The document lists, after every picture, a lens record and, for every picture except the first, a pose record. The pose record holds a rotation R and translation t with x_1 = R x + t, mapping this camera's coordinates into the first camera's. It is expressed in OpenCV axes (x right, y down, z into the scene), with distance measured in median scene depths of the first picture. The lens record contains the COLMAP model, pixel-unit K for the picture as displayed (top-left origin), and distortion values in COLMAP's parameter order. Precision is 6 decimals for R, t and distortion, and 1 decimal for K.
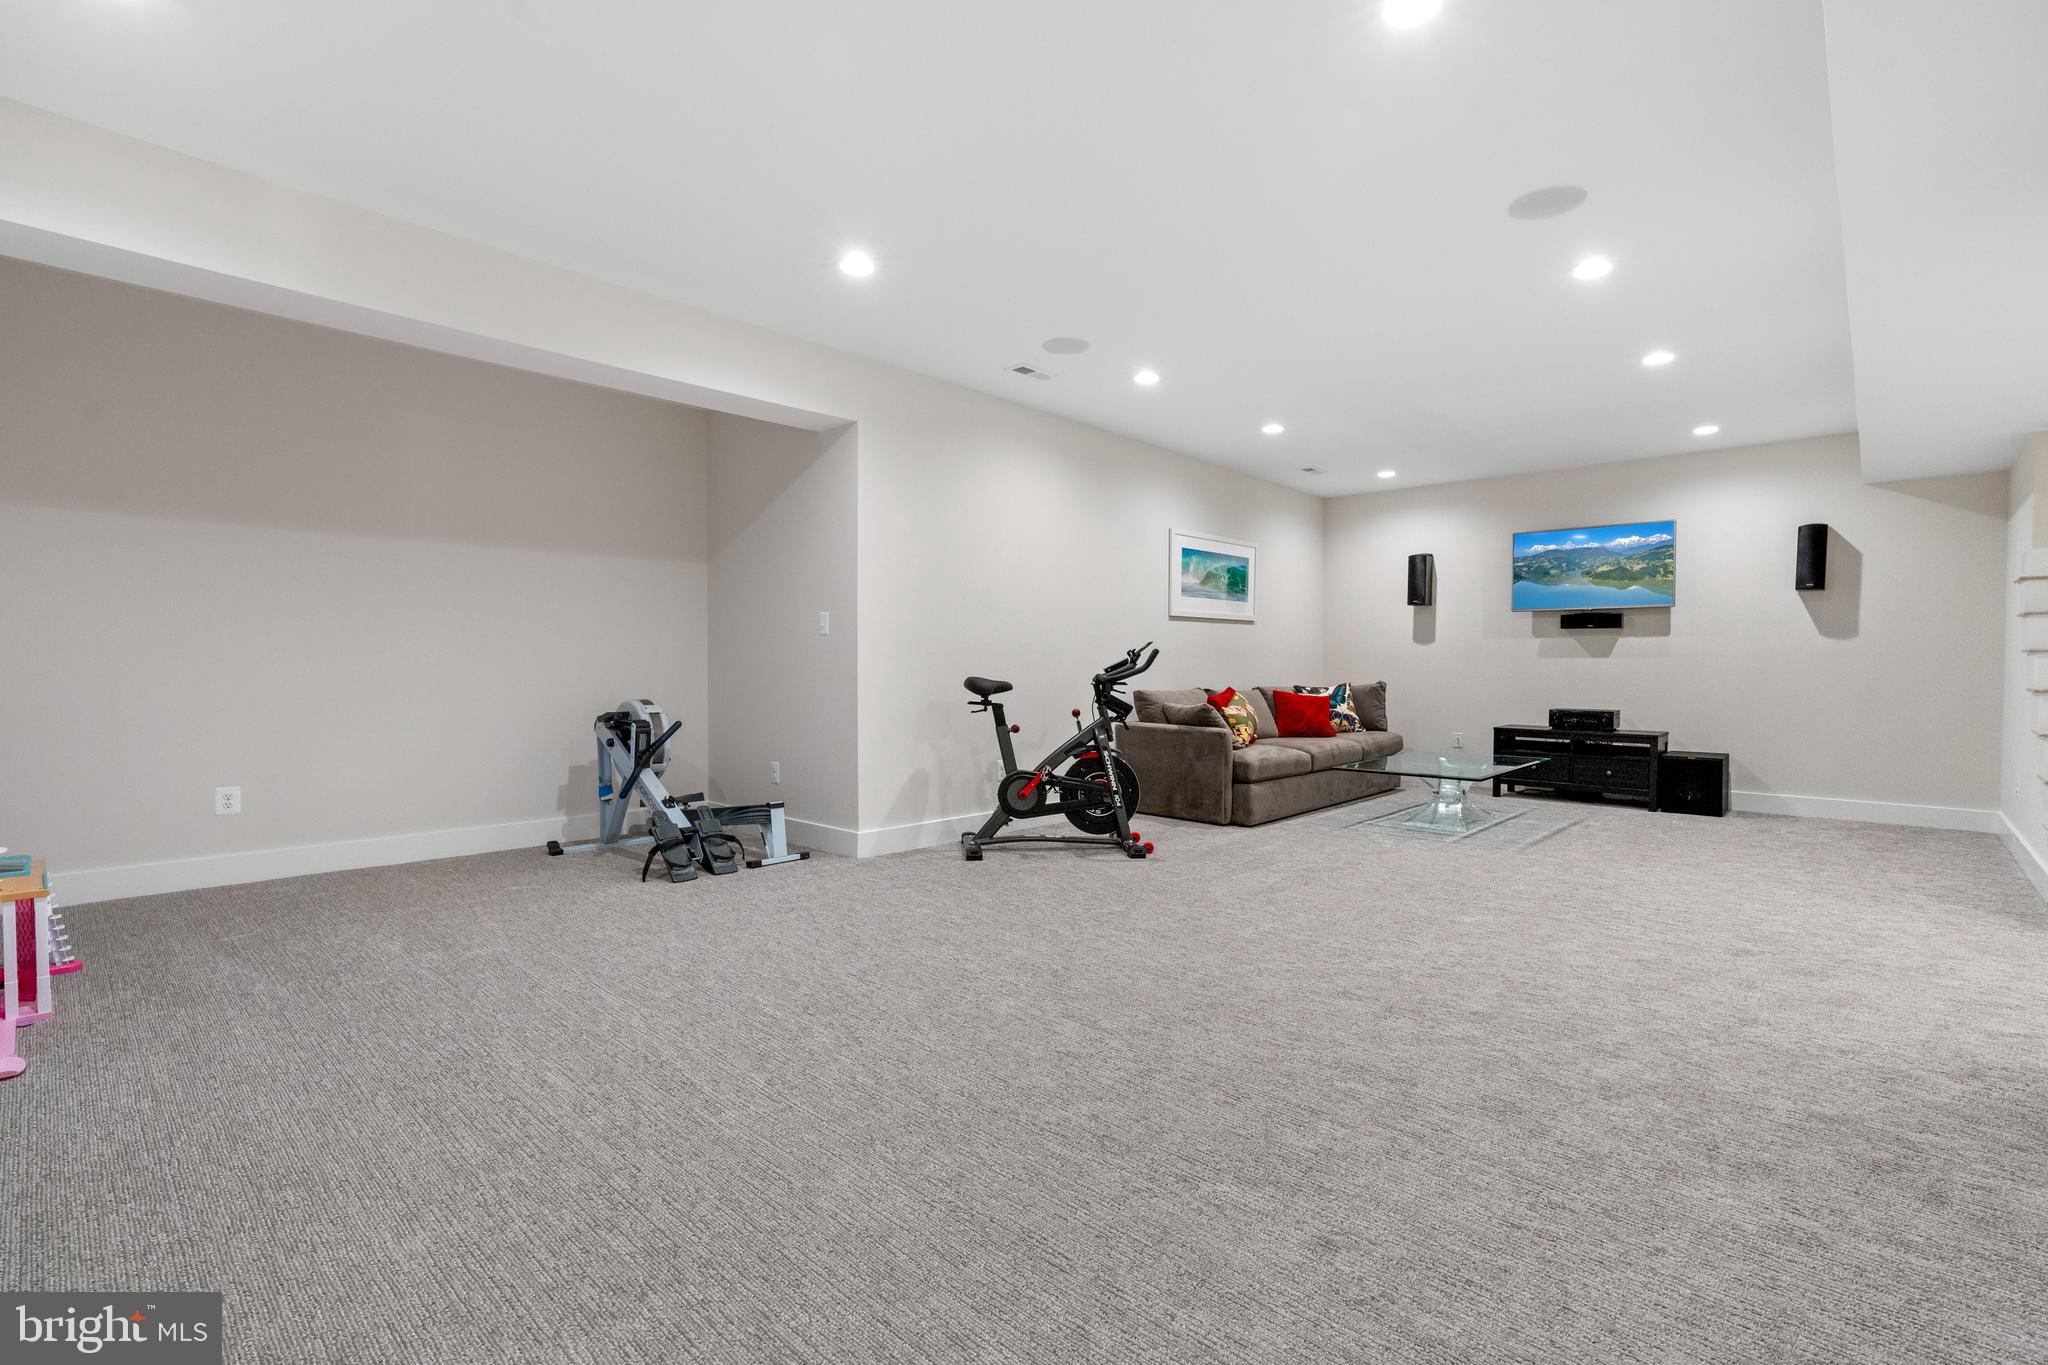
lens RADIAL K [[915.4, 0, 1030.7], [0, 915.4, 683.3], [0, 0, 1]] dist [-0.012162, 0.006843]
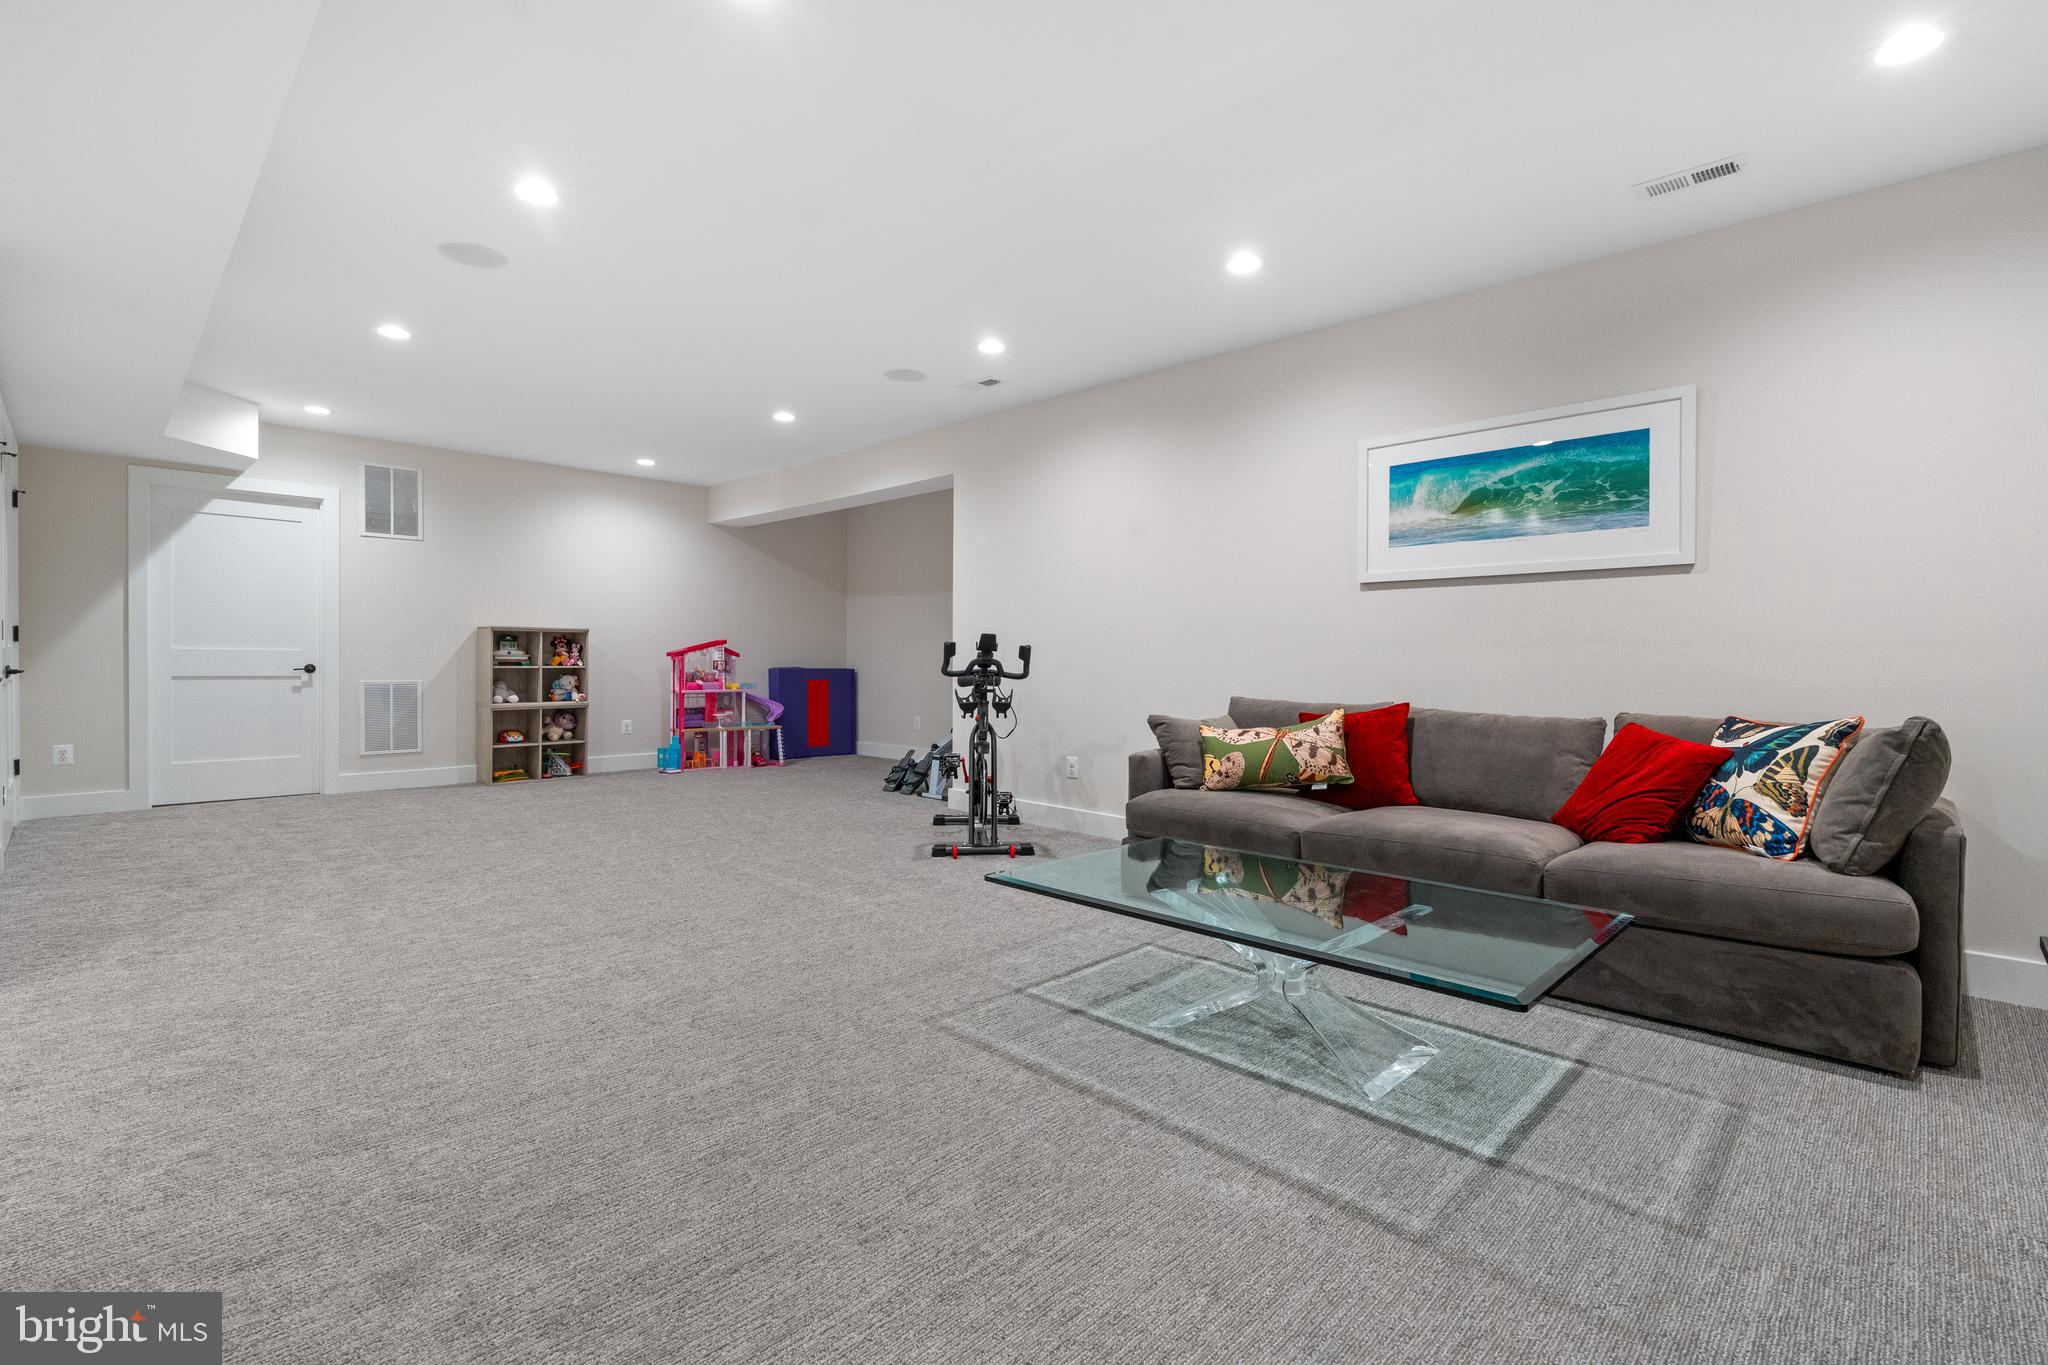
lens RADIAL K [[915.4, 0, 1030.7], [0, 915.4, 683.3], [0, 0, 1]] dist [-0.012162, 0.006843]
pose [[-0.023354, 0.022552, -0.999473, 0.746357], [-0.029793, 0.999286, 0.023244, -0.013345], [0.999283, 0.030320, -0.022665, 0.759003]]
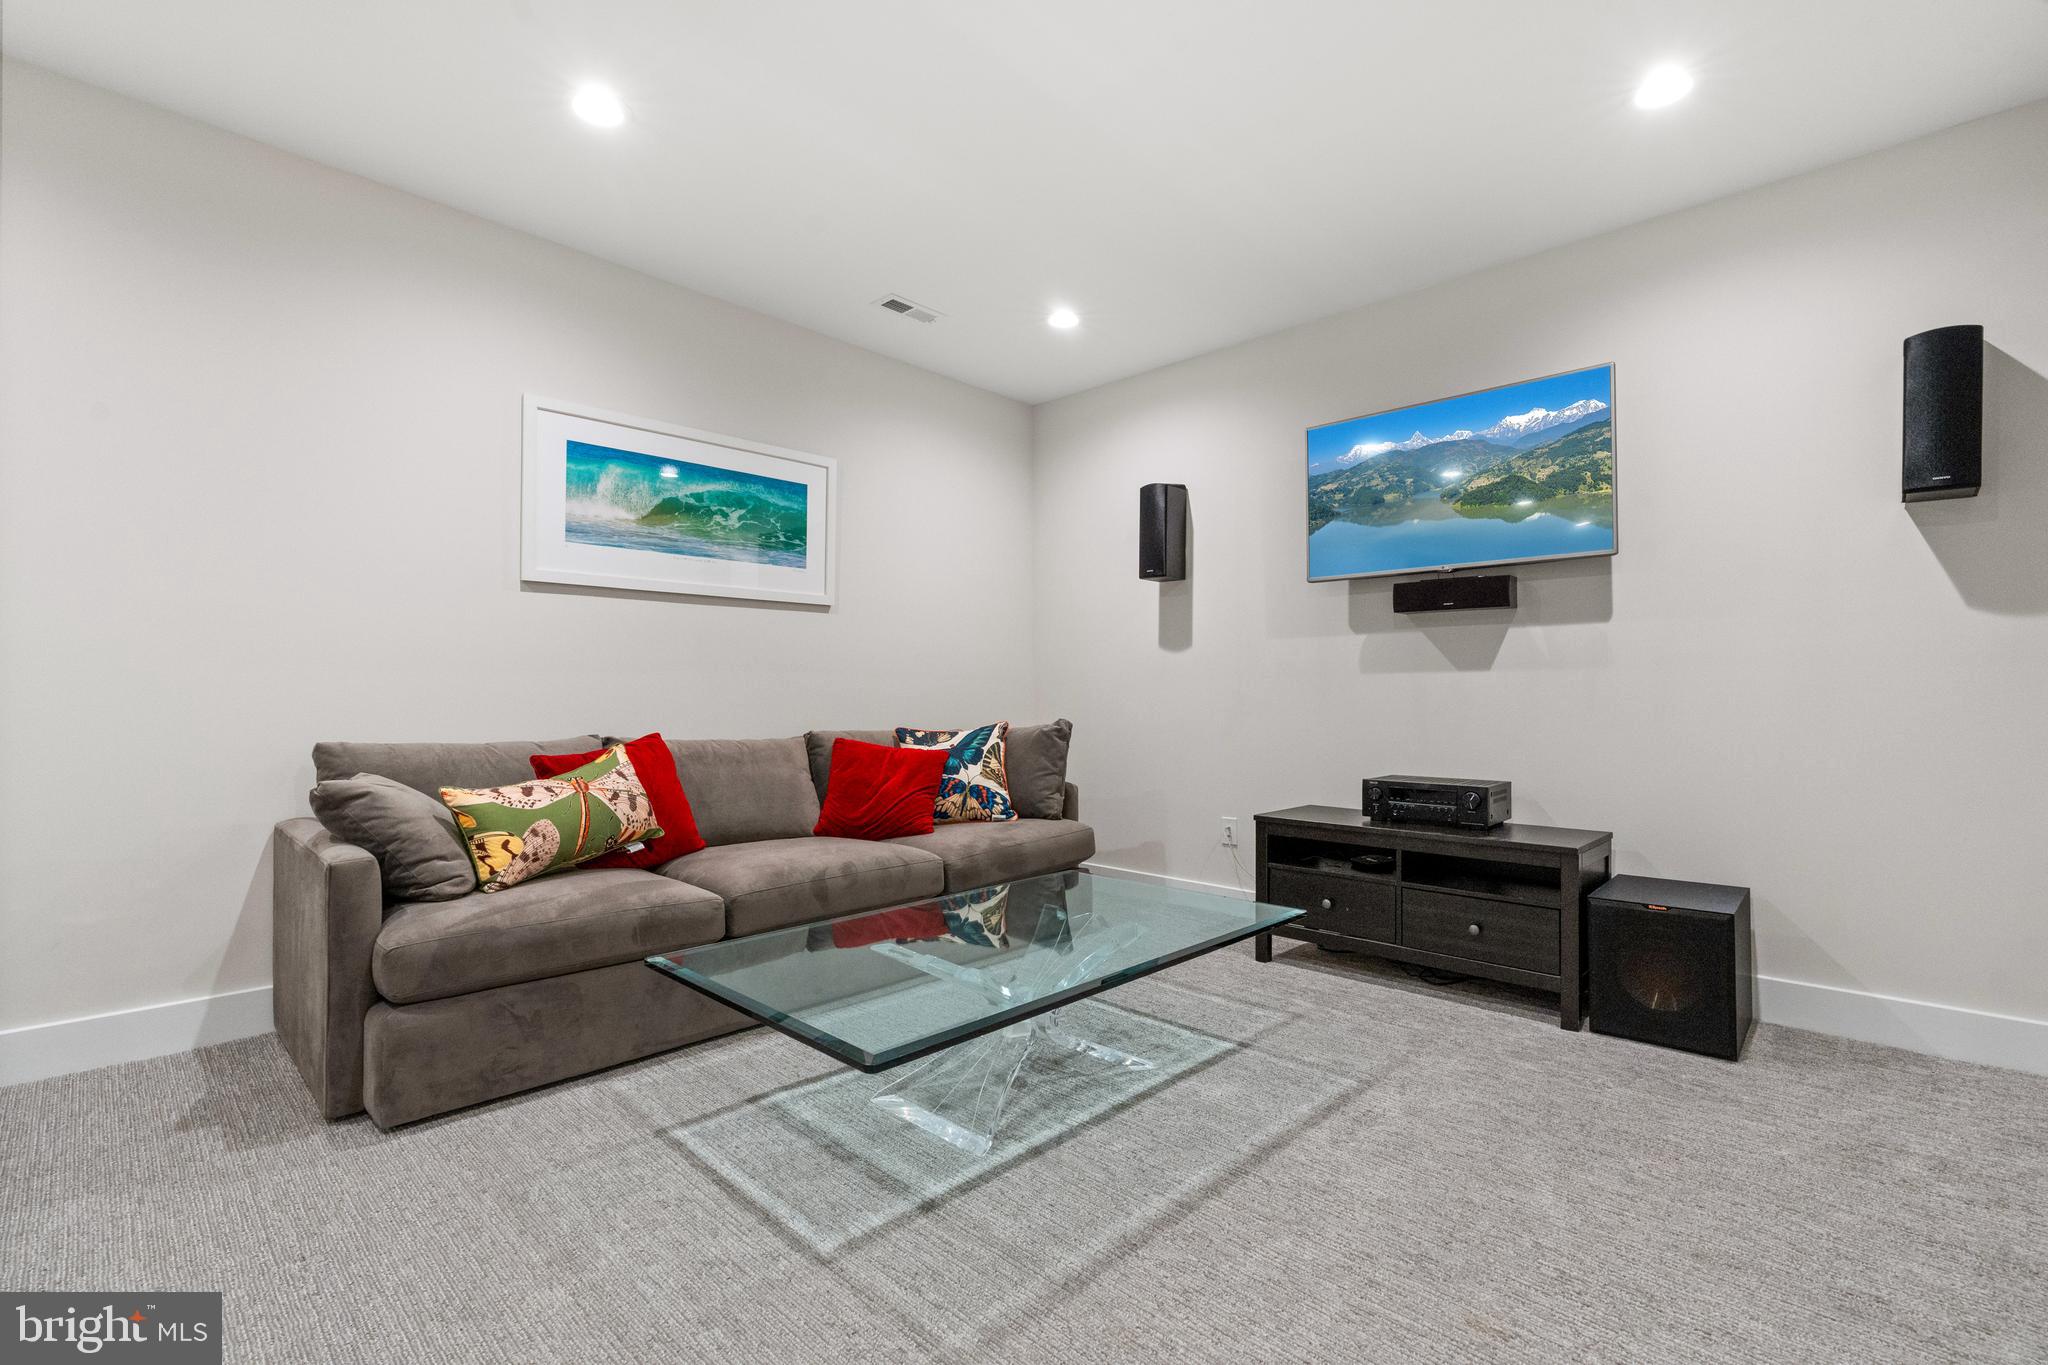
lens RADIAL K [[915.4, 0, 1030.7], [0, 915.4, 683.3], [0, 0, 1]] dist [-0.012162, 0.006843]
pose [[0.999762, -0.001680, -0.021733, 0.404321], [0.000830, 0.999236, -0.039063, -0.002909], [0.021782, 0.039035, 0.999000, 0.518166]]
